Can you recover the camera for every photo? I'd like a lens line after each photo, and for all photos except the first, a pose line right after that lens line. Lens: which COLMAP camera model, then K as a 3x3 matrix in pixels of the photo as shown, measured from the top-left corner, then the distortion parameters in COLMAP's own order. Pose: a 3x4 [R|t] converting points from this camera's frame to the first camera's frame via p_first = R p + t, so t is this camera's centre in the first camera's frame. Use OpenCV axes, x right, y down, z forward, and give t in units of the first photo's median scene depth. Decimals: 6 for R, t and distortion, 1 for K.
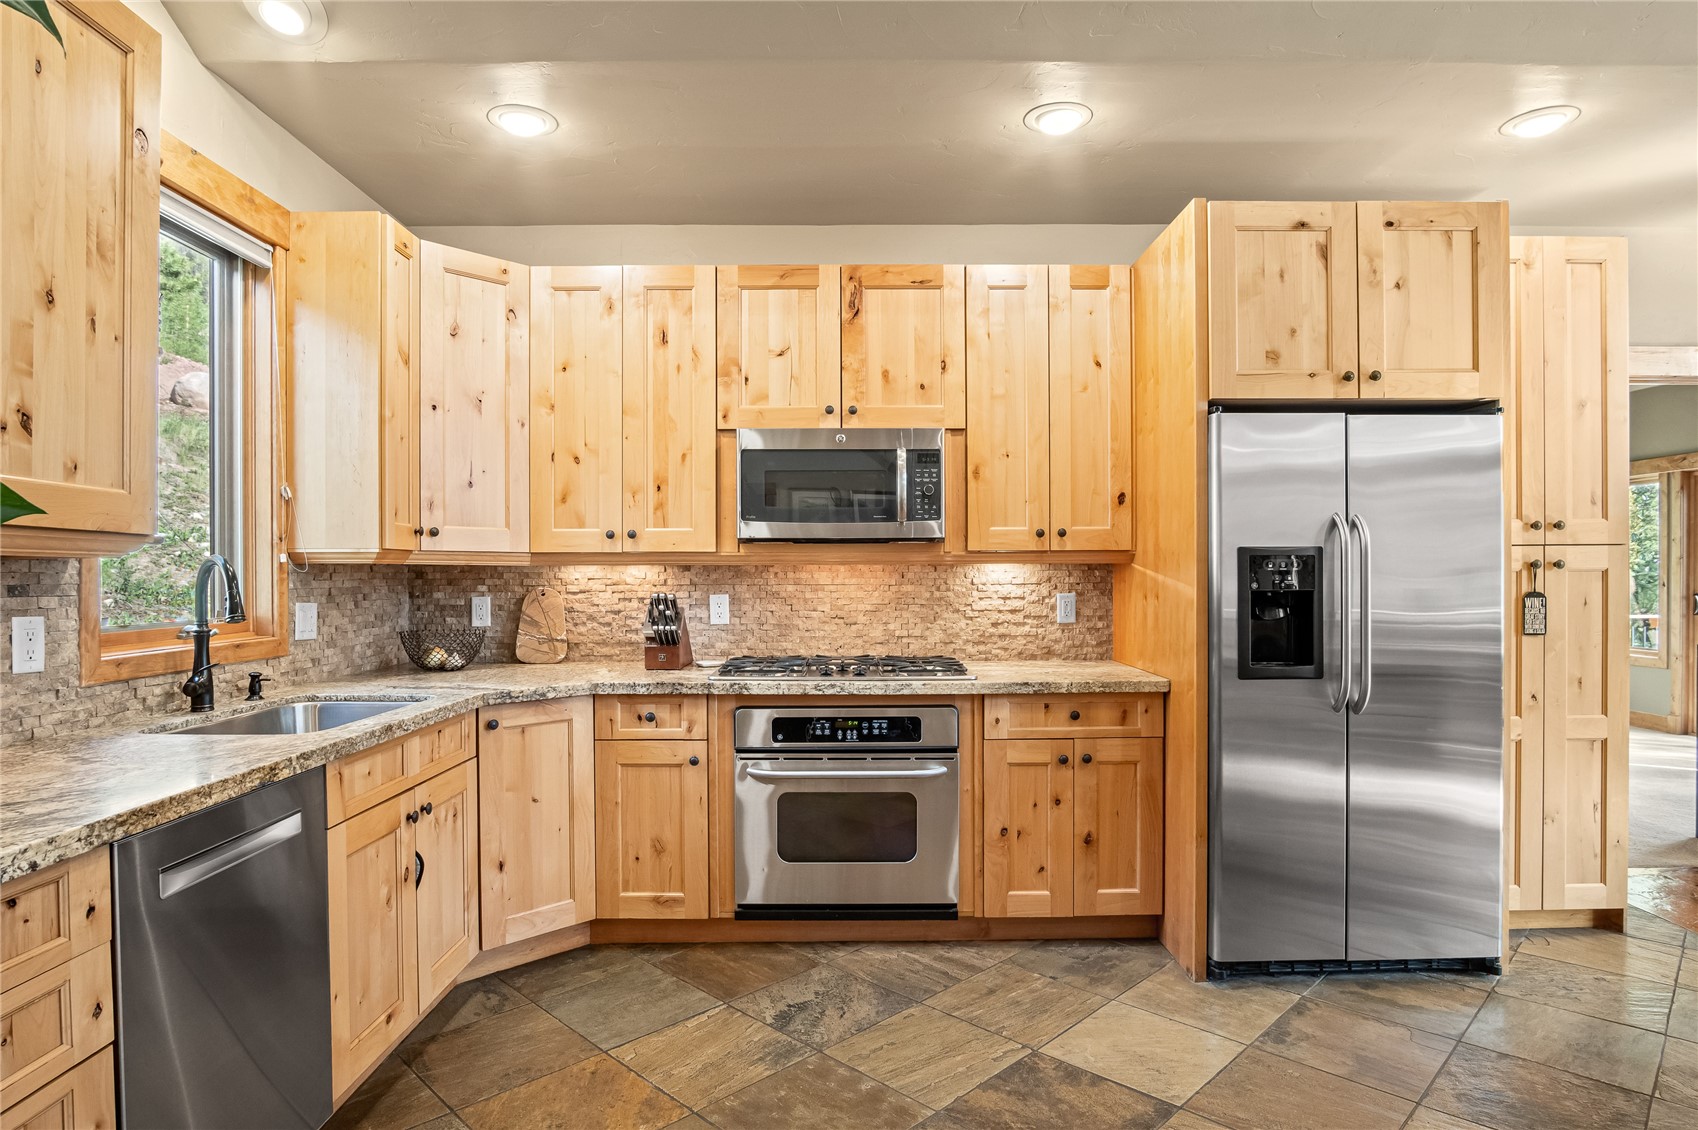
lens RADIAL K [[927.0, 0, 847.4], [0, 927.0, 583.7], [0, 0, 1]] dist [-0.030828, 0.008080]
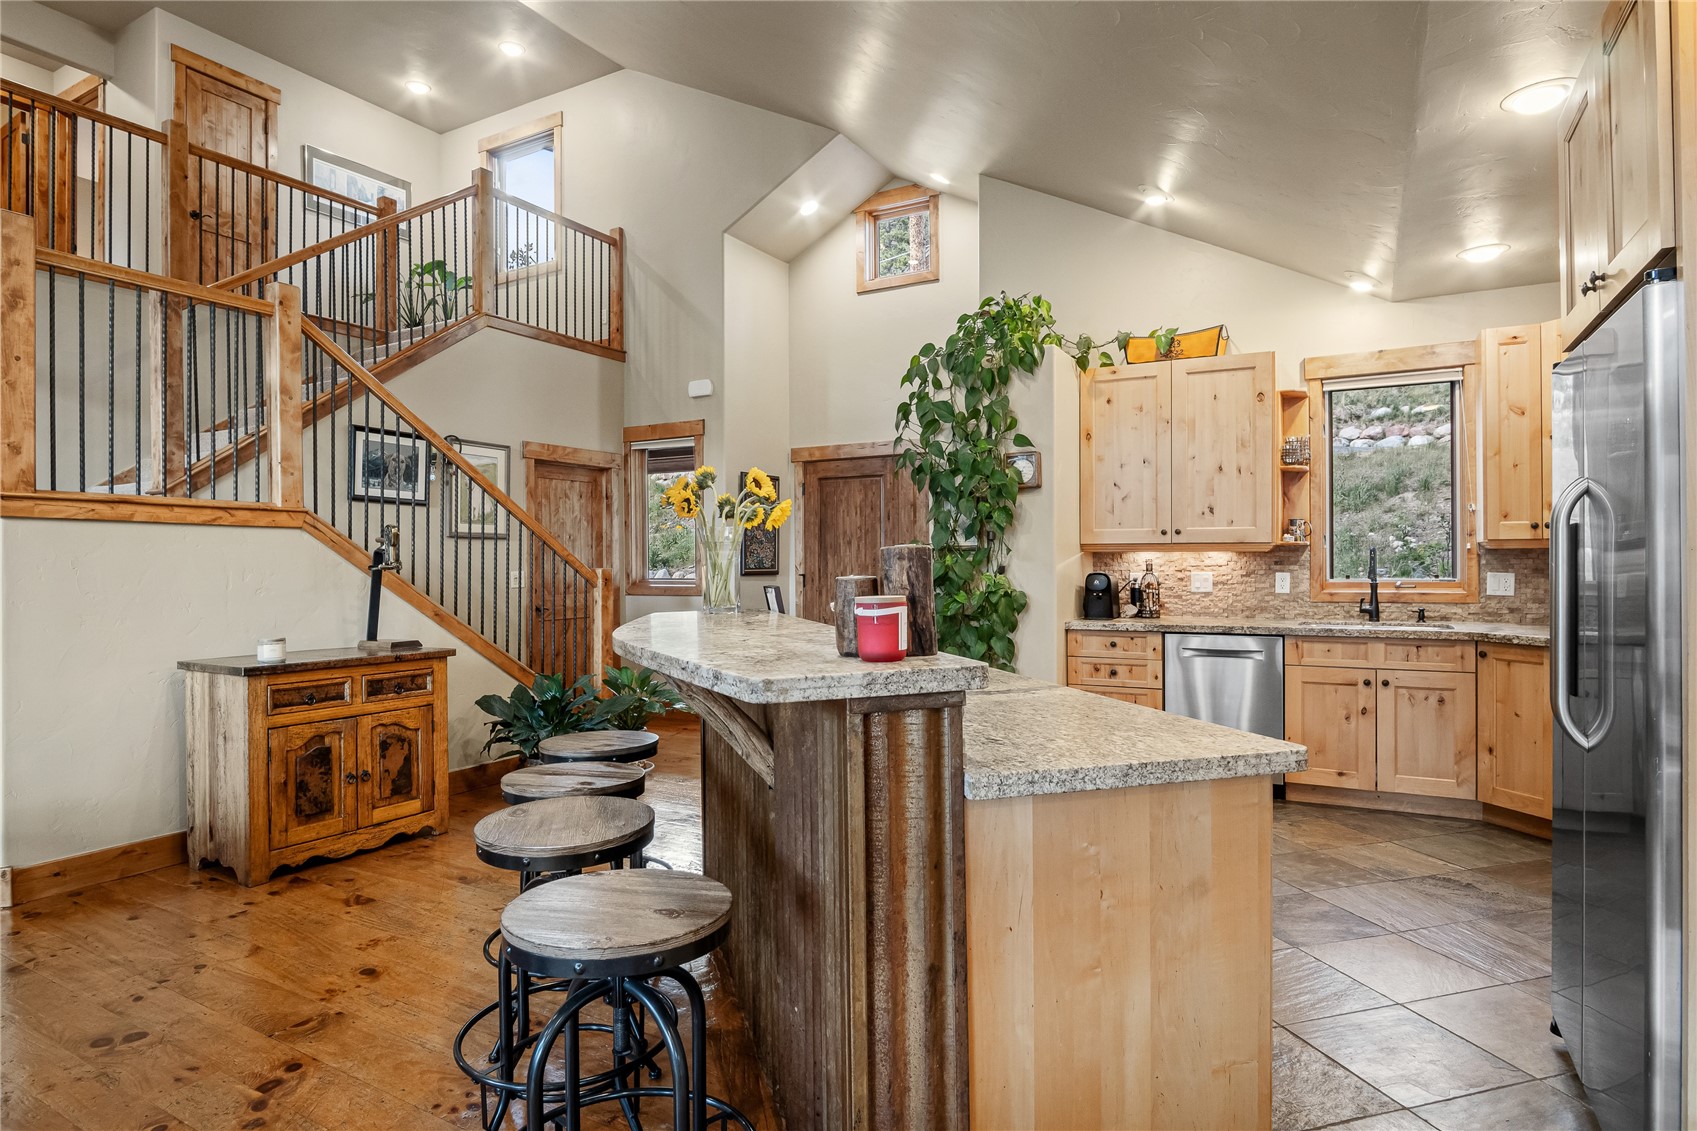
lens RADIAL K [[926.5, 0, 848.8], [0, 926.5, 556.0], [0, 0, 1]] dist [-0.030828, 0.008080]
pose [[-0.497516, 0.003595, -0.867447, 1.321626], [0.001648, 0.999994, 0.003199, -0.015012], [0.867453, 0.000162, -0.497519, 0.769366]]
